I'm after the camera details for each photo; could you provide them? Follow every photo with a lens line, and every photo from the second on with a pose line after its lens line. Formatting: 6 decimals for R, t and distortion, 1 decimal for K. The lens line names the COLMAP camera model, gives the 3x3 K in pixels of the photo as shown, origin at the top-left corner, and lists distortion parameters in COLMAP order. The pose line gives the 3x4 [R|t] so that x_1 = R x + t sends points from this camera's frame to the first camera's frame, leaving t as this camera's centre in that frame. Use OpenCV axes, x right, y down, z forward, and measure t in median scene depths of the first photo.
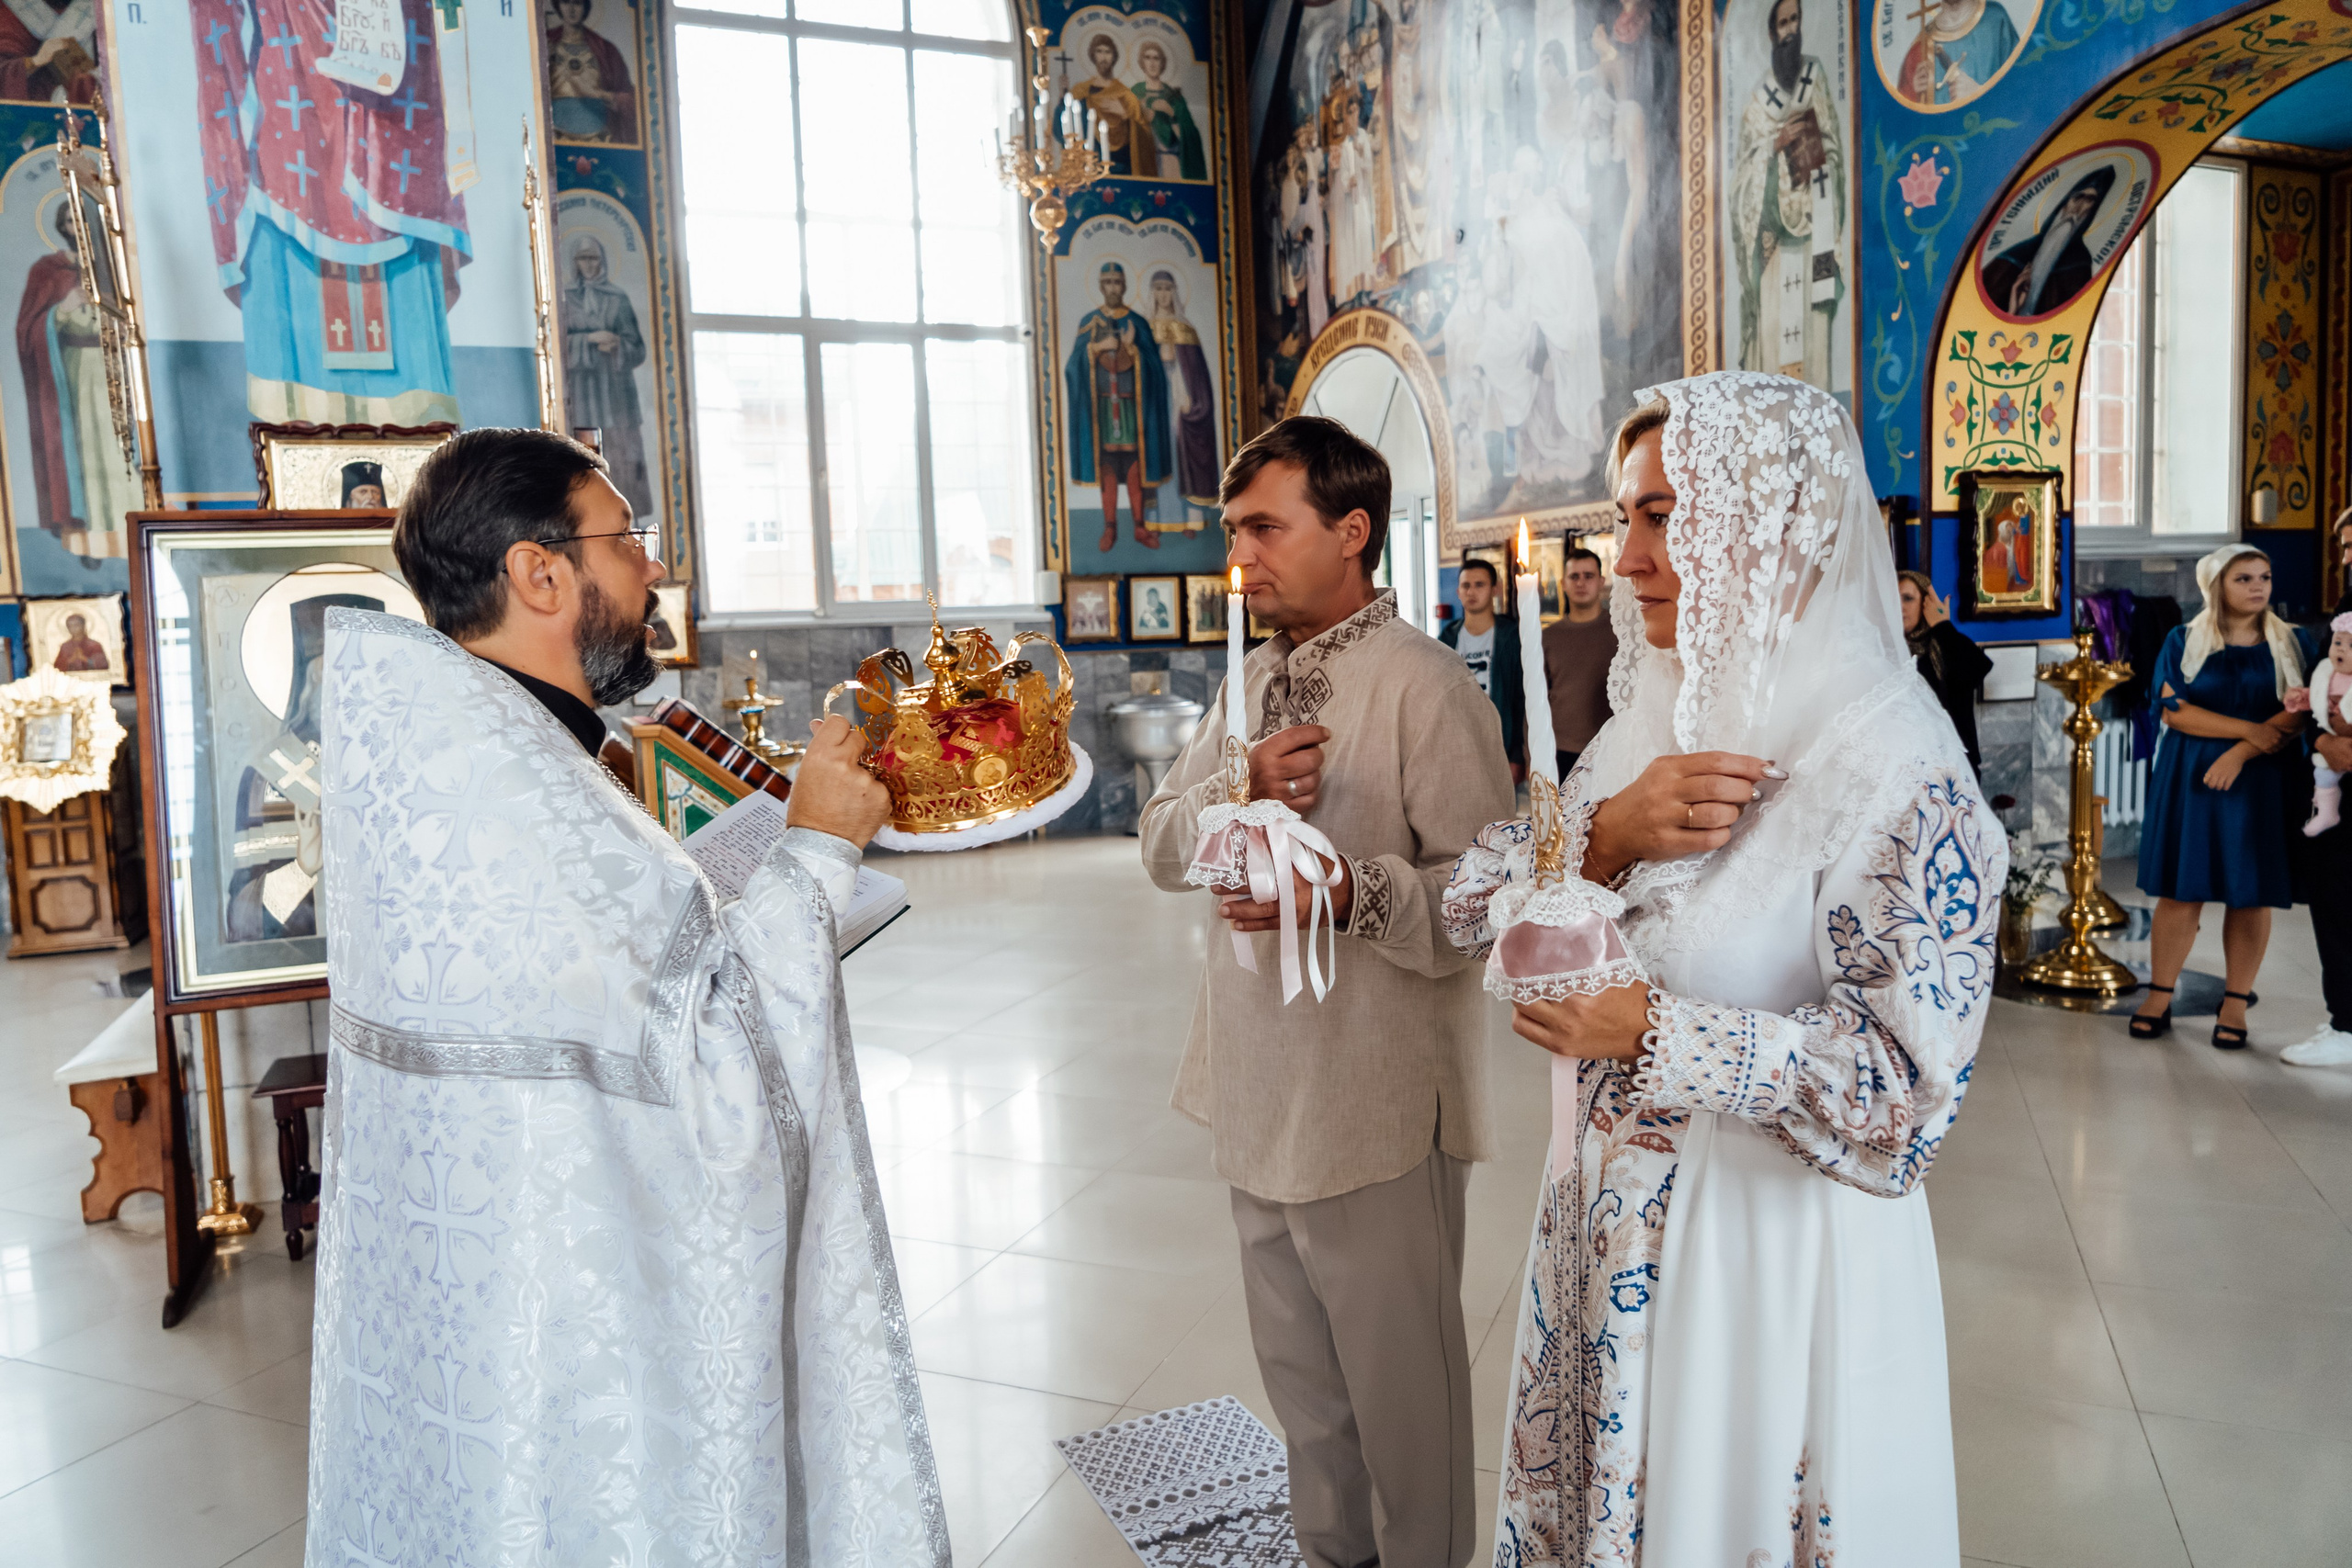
lens RADIAL K [[1609.8, 0, 1156.1], [0, 1609.8, 752.8], [0, 0, 1]] dist [-0.022866, 0.006028]
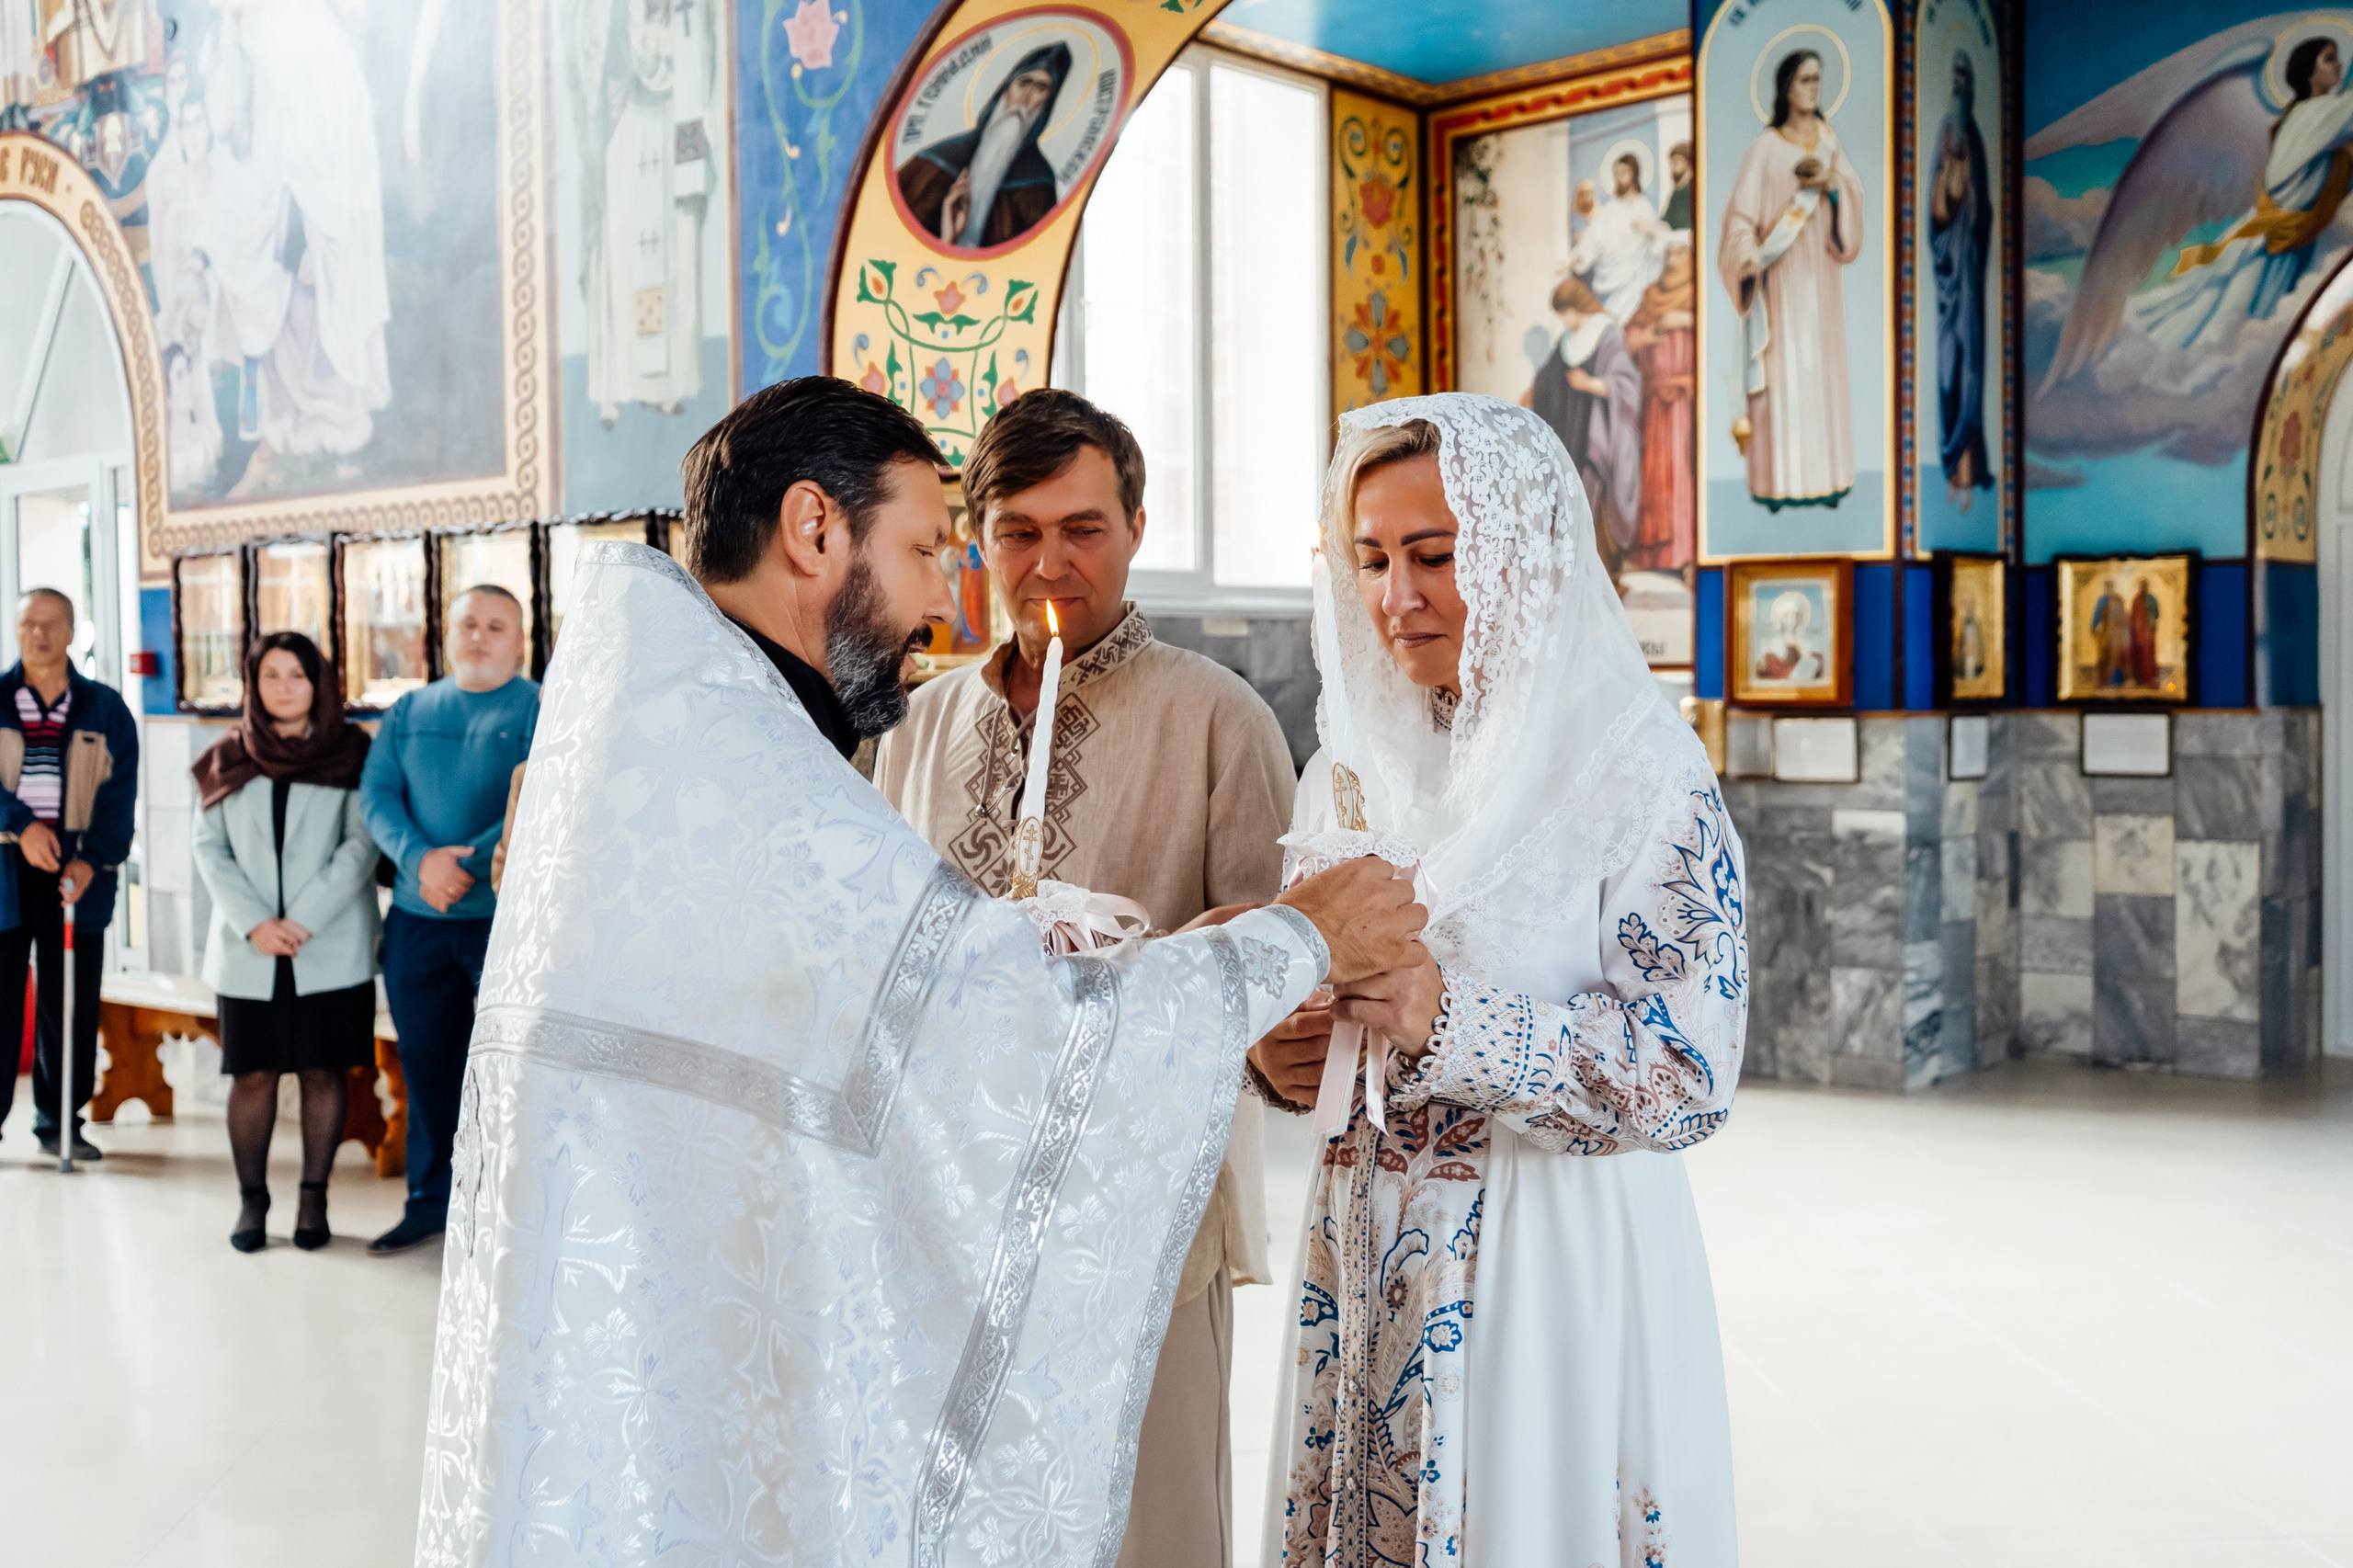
lens RADIAL K [[2539.8, 0, 1187.3], [0, 2539.8, 656.3], [0, 0, 1]] dist [0.050617, 0.007997]
pose [[0.888421, 0.031508, 0.457948, 0.119148], [0.012964, 0.995521, -0.093645, 0.000378], [-0.458847, 0.089132, 0.884033, 0.018865]]
